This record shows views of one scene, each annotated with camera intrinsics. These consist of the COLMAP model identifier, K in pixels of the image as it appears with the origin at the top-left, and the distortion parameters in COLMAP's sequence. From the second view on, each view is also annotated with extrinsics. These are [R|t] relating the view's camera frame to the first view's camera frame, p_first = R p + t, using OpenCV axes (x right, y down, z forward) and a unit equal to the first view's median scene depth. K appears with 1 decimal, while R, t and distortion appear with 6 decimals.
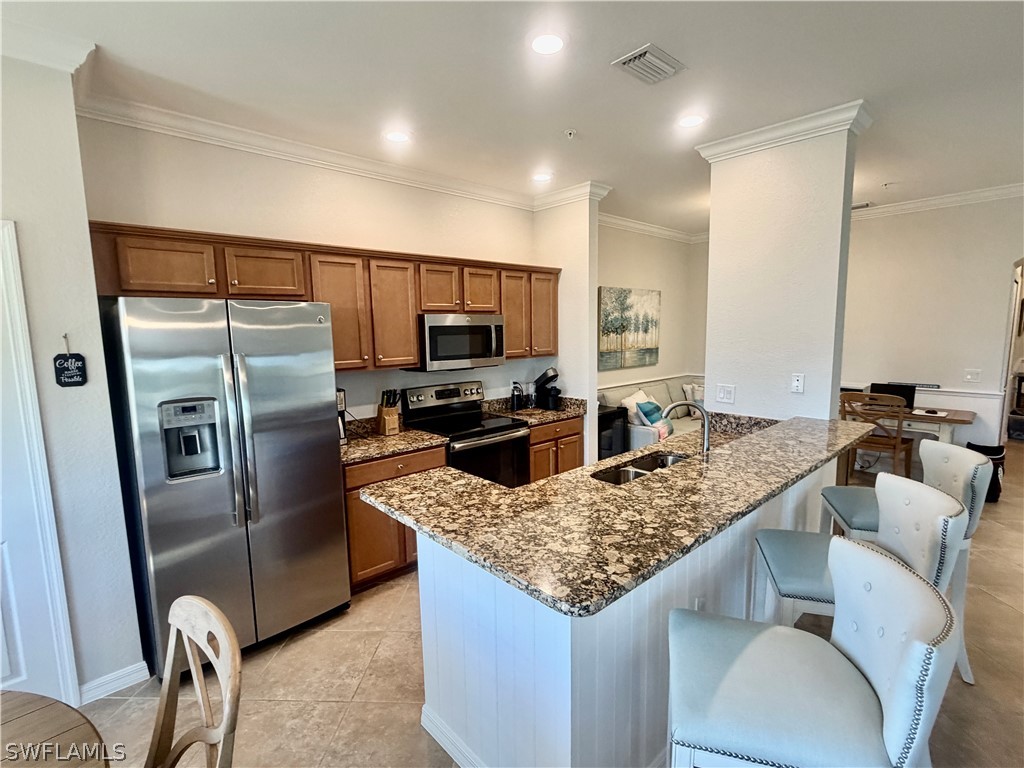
lens RADIAL K [[484.6, 0, 512.6], [0, 484.6, 385.4], [0, 0, 1]] dist [-0.001101, 0.001536]
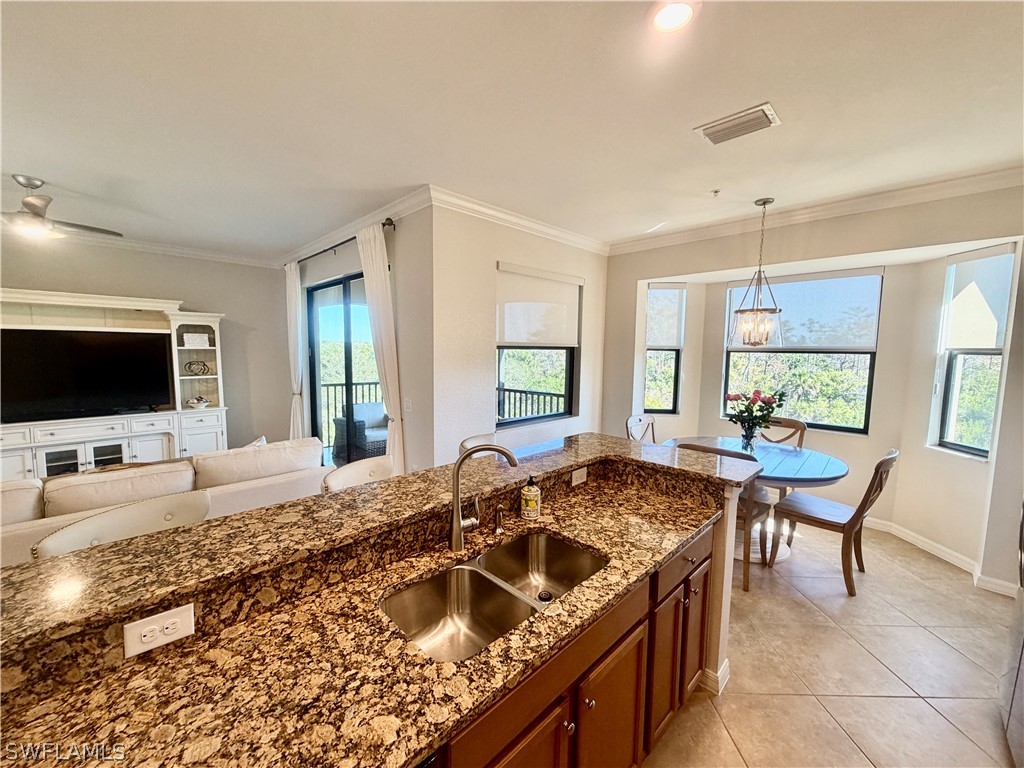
lens RADIAL K [[408.2, 0, 510.1], [0, 408.2, 385.4], [0, 0, 1]] dist [0.000508, -0.000088]
pose [[-0.999324, 0.006862, -0.036125, 0.202861], [-0.000975, 0.977142, 0.212587, -0.114618], [0.036758, 0.212479, -0.976474, 0.951079]]
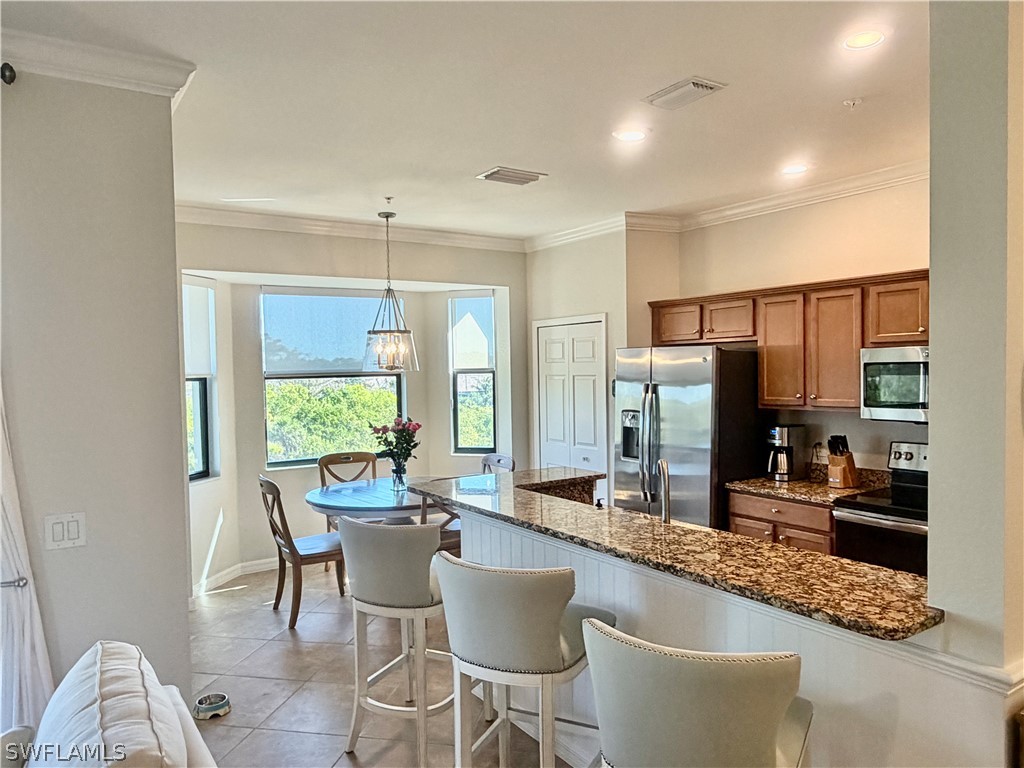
lens RADIAL K [[716.5, 0, 513.5], [0, 716.5, 394.4], [0, 0, 1]] dist [0.002050, -0.001775]
pose [[-0.152611, 0.056654, -0.986661, 0.980620], [-0.097830, 0.992586, 0.072125, -0.088813], [0.983432, 0.107532, -0.145937, 0.540473]]
